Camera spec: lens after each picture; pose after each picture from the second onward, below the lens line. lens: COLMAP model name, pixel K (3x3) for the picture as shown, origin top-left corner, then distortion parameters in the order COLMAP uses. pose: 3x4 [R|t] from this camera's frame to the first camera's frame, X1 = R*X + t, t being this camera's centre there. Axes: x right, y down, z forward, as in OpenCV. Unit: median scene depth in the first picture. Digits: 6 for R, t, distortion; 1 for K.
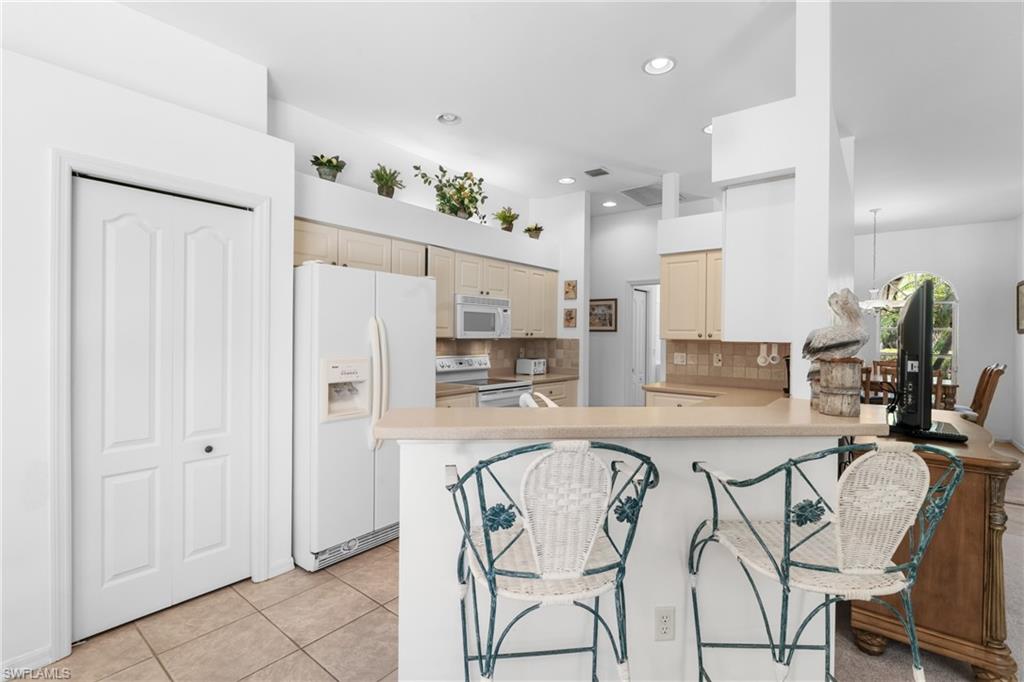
lens RADIAL K [[467.5, 0, 513.5], [0, 467.5, 338.0], [0, 0, 1]] dist [0.000625, 0.000149]
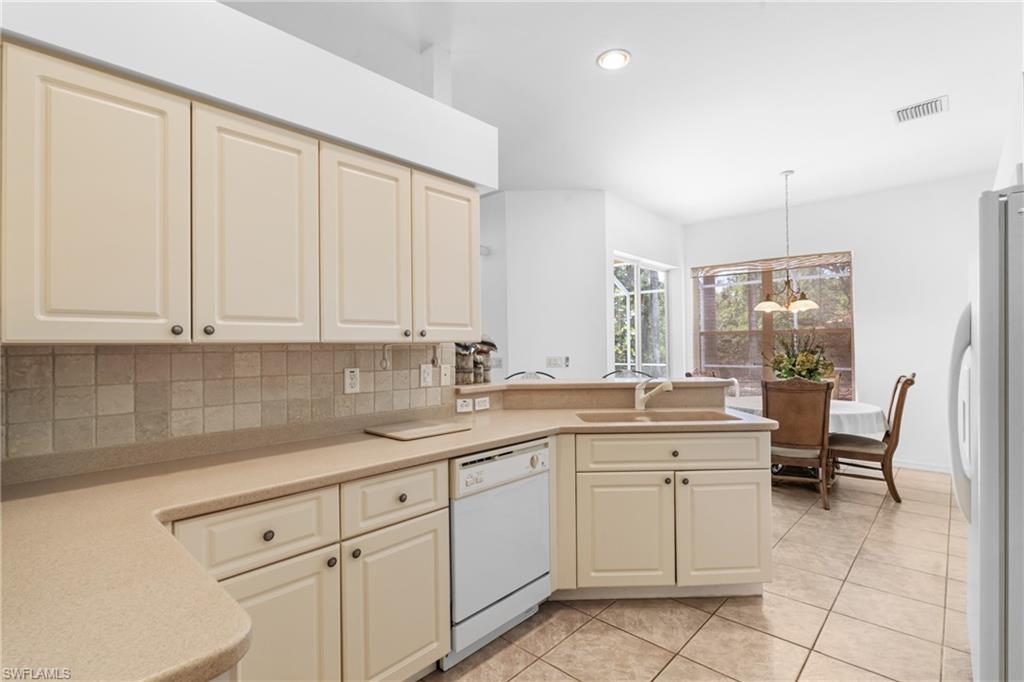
lens RADIAL K [[486.8, 0, 512.0], [0, 486.8, 341.0], [0, 0, 1]] dist [0.000757, 0.000347]
pose [[-0.997010, -0.000709, 0.077268, 0.155591], [-0.001112, 0.999986, -0.005173, 0.005169], [-0.077263, -0.005244, -0.996997, 1.053971]]
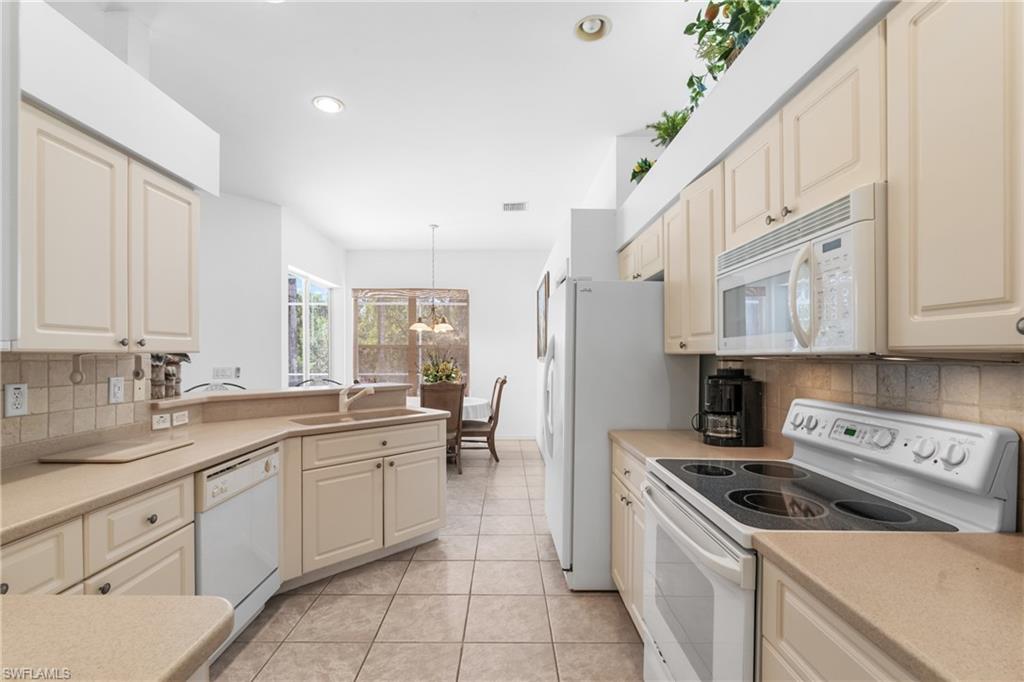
lens RADIAL K [[451.5, 0, 507.9], [0, 451.5, 355.0], [0, 0, 1]] dist [-0.001291, -0.000169]
pose [[-0.782299, -0.010364, -0.622817, 0.273574], [-0.010924, 0.999936, -0.002918, 0.003909], [0.622808, 0.004521, -0.782362, 1.100032]]
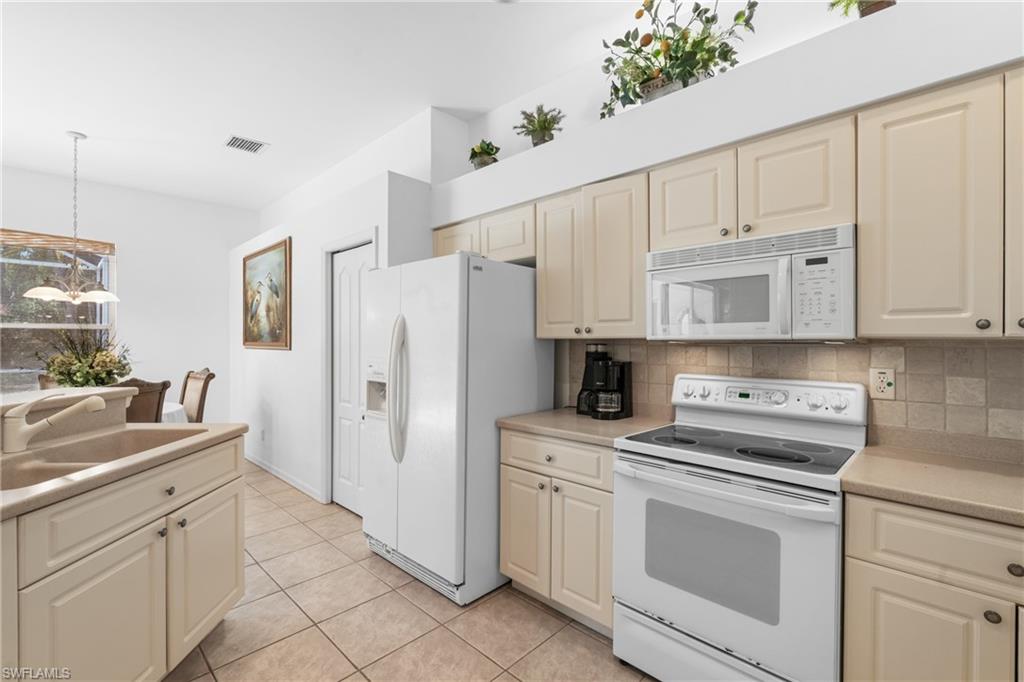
lens RADIAL K [[450.7, 0, 500.7], [0, 450.7, 337.9], [0, 0, 1]] dist [-0.001898, -0.000254]
pose [[-0.110479, -0.014520, -0.993772, 0.349006], [-0.005497, 0.999887, -0.013998, 0.006082], [0.993863, 0.003916, -0.110546, 0.812242]]
